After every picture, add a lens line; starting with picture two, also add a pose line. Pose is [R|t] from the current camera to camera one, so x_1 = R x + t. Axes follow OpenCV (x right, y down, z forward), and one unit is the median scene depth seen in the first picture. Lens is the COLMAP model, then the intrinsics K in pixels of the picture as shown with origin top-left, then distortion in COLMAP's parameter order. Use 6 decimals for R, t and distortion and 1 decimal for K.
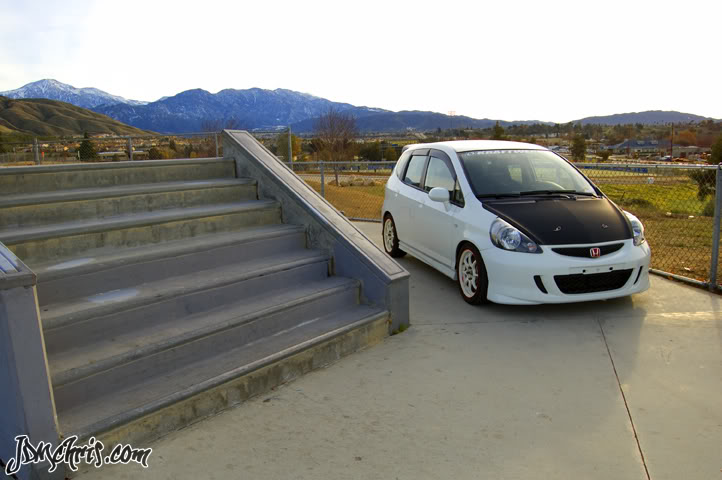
lens RADIAL K [[609.3, 0, 361.0], [0, 609.3, 240.0], [0, 0, 1]] dist [-0.092877, 0.008103]
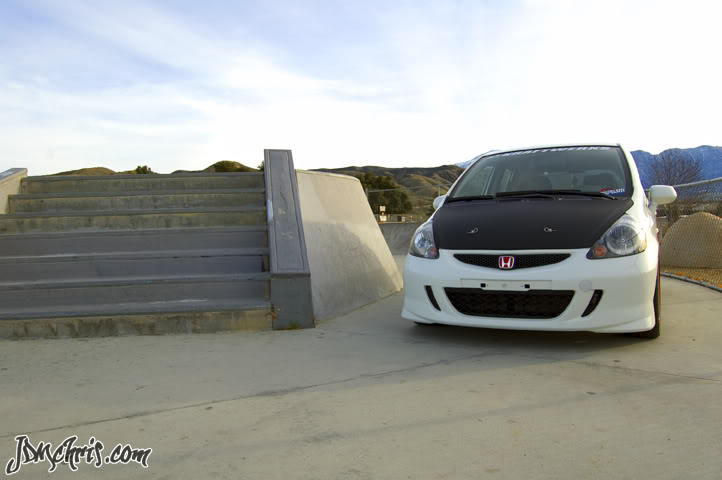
lens RADIAL K [[609.3, 0, 361.0], [0, 609.3, 240.0], [0, 0, 1]] dist [-0.092877, 0.008103]
pose [[0.706354, 0.014654, -0.707707, 0.868314], [-0.098099, 0.992165, -0.077367, 0.075418], [0.701029, 0.124074, 0.702257, 0.394552]]
